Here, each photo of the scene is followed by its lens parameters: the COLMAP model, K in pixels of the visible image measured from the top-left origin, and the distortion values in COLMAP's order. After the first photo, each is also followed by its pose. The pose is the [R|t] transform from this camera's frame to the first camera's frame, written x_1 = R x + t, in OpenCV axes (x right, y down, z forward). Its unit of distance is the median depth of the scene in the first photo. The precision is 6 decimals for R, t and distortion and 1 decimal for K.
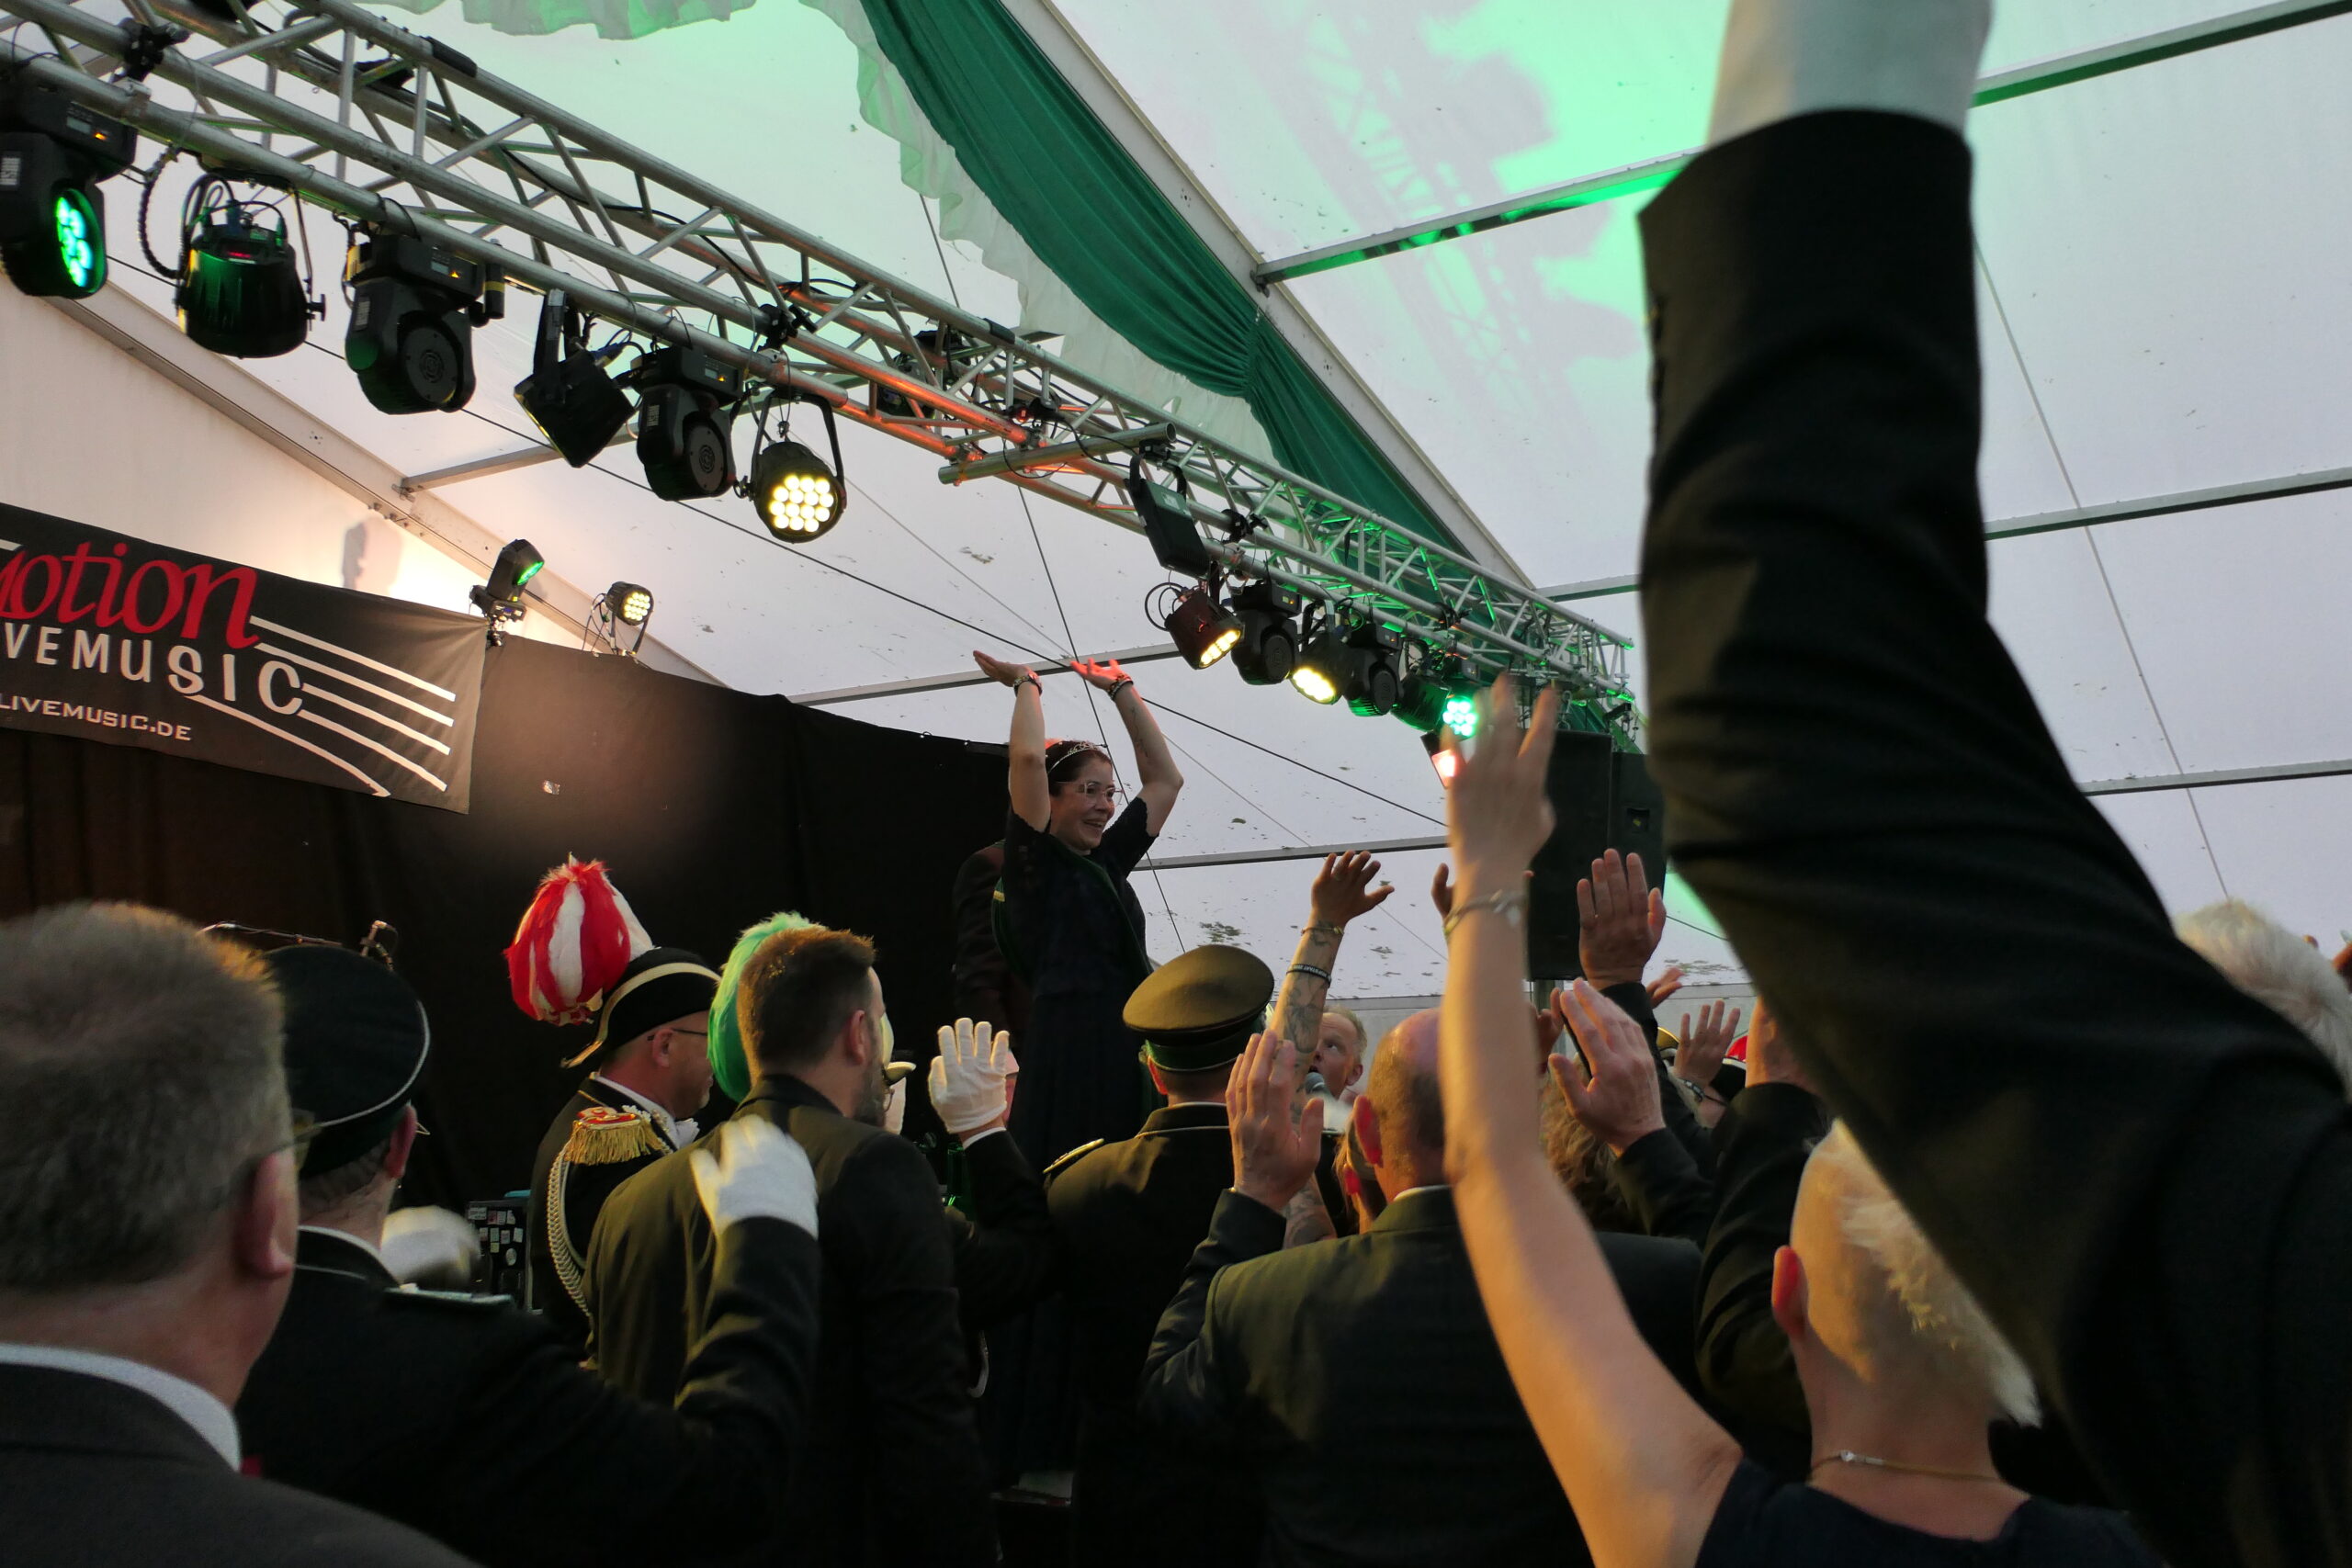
lens RADIAL K [[2116.0, 0, 1176.0], [0, 2116.0, 784.0], [0, 0, 1]] dist [0.010073, -0.002908]
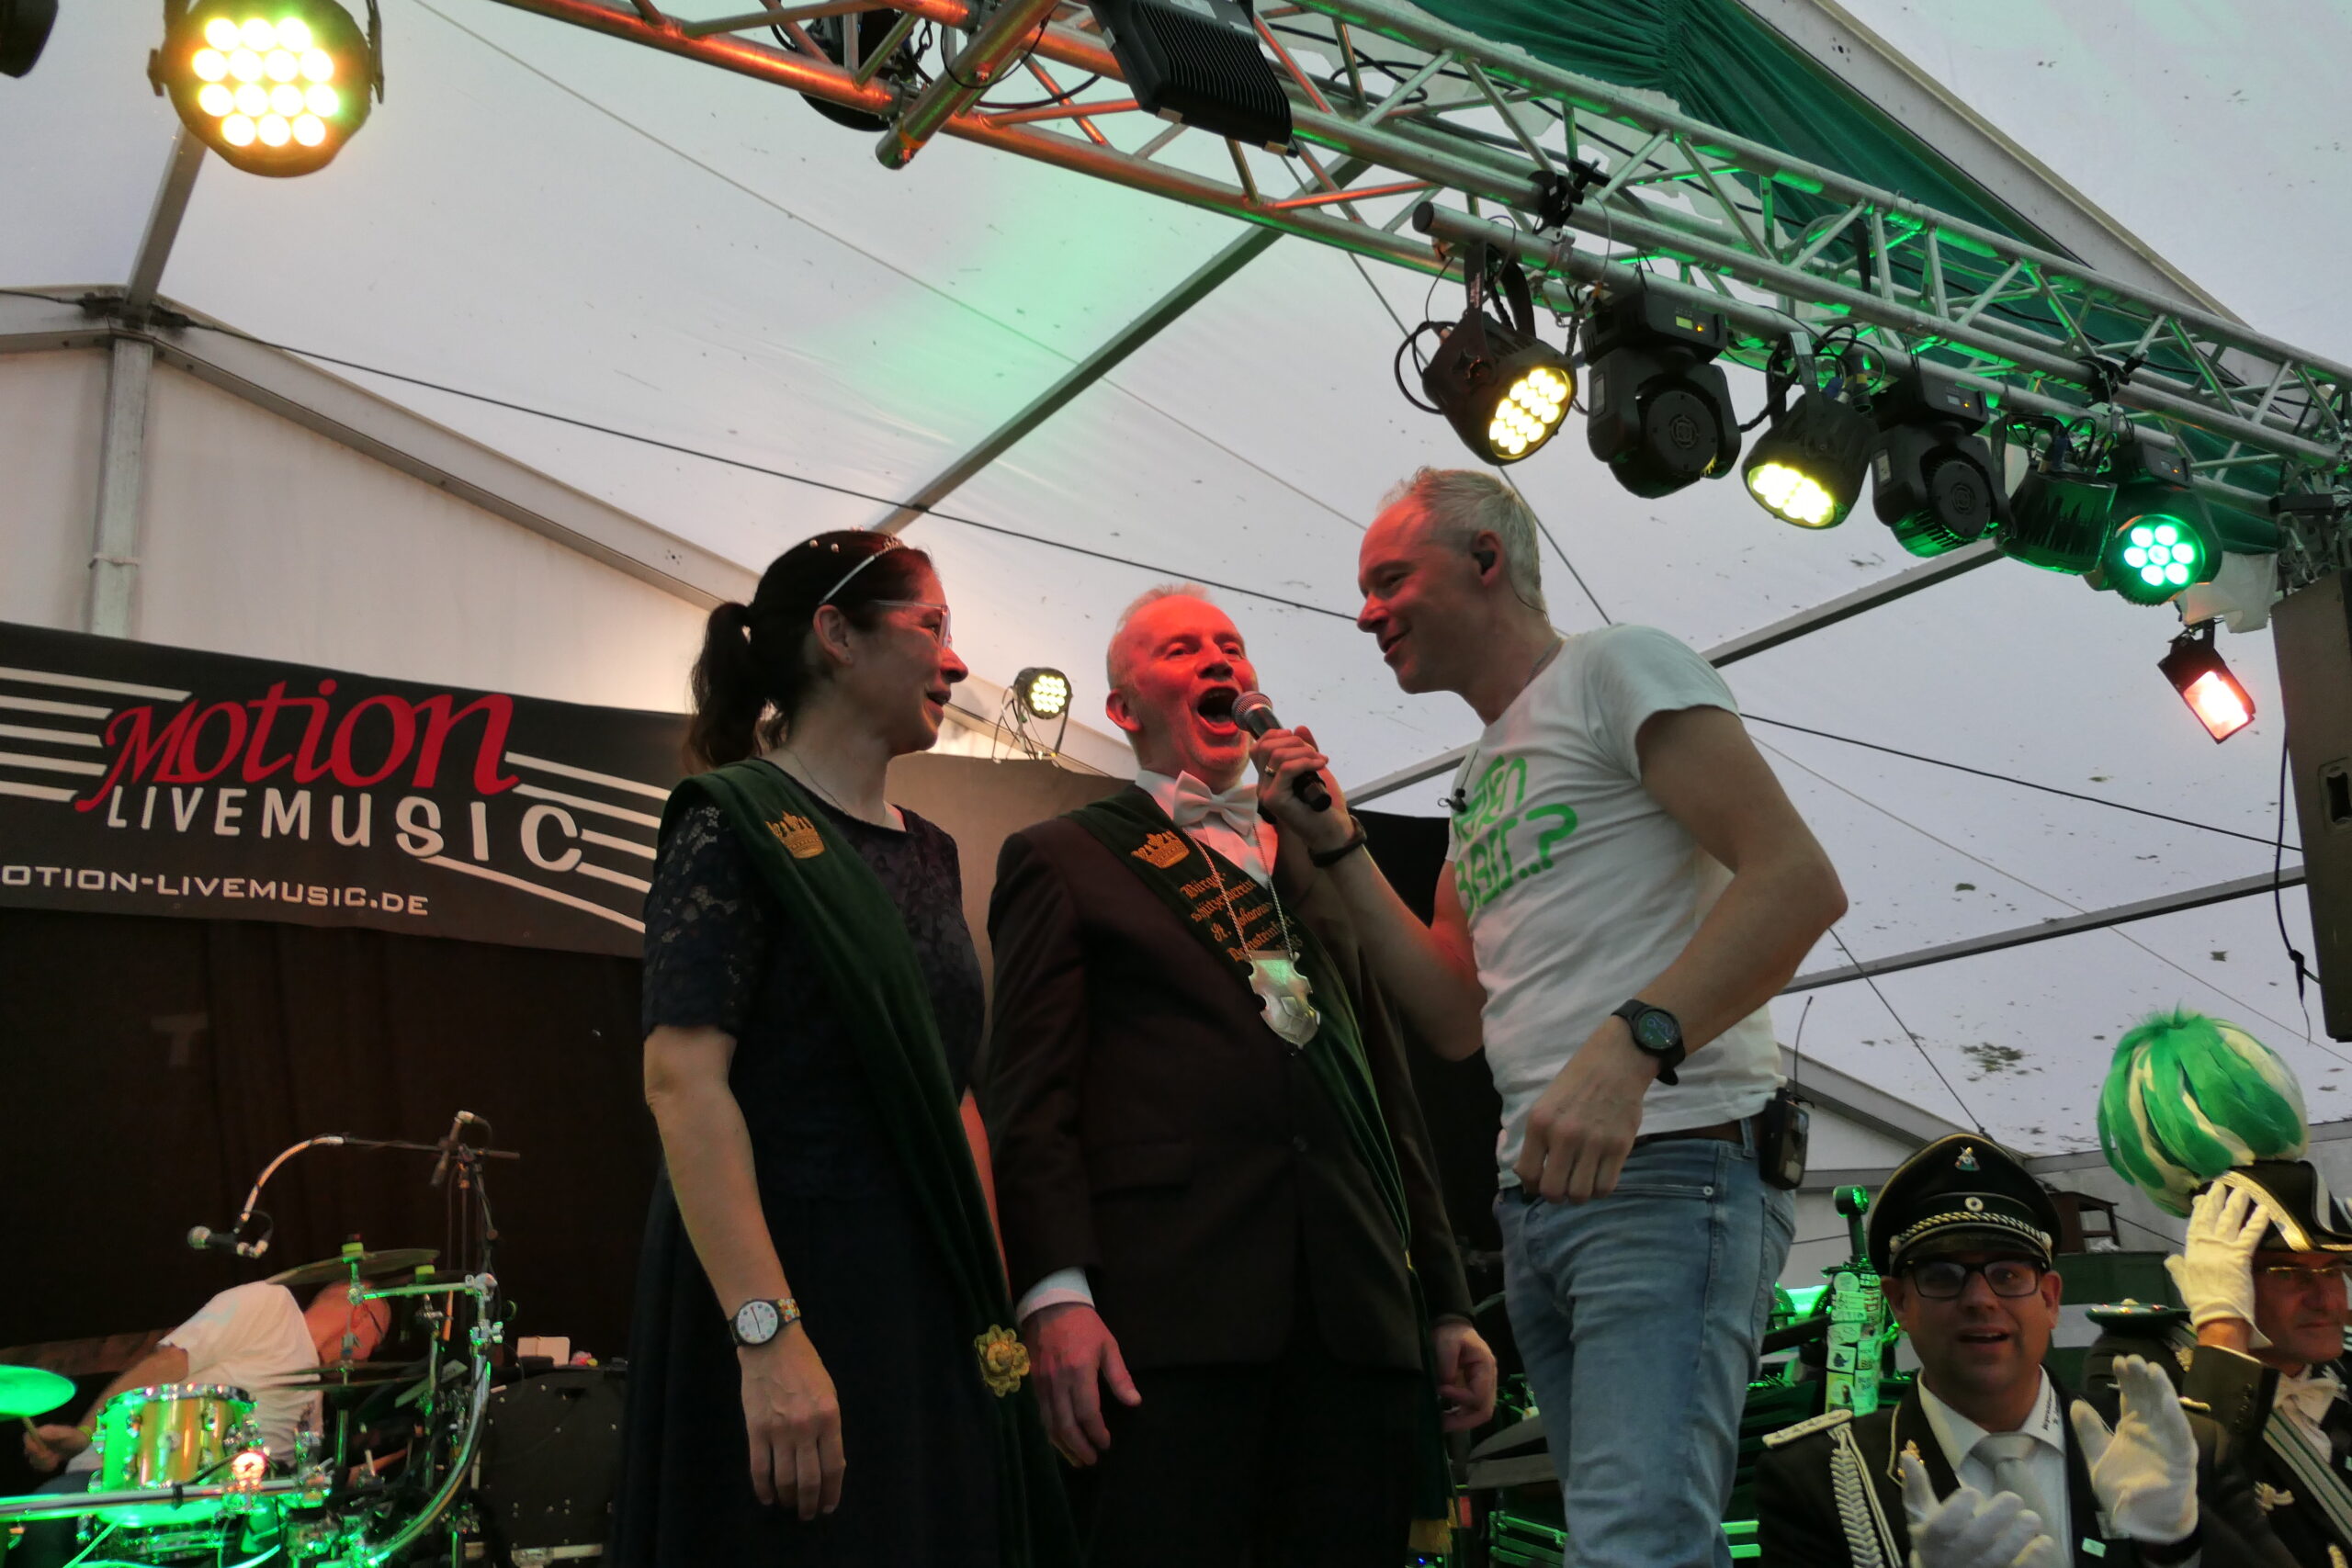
lens RADIAL K [[2116.0, 0, 1176.0], [0, 2116.0, 784.0], [0, 0, 1]] dist [0.010073, -0.002908]
pose [[0.912591, -0.152114, -0.379524, 0.097898], [0.113832, 0.986044, -0.121491, 0.061046], [0.392708, 0.067670, 0.917170, 0.396651]]
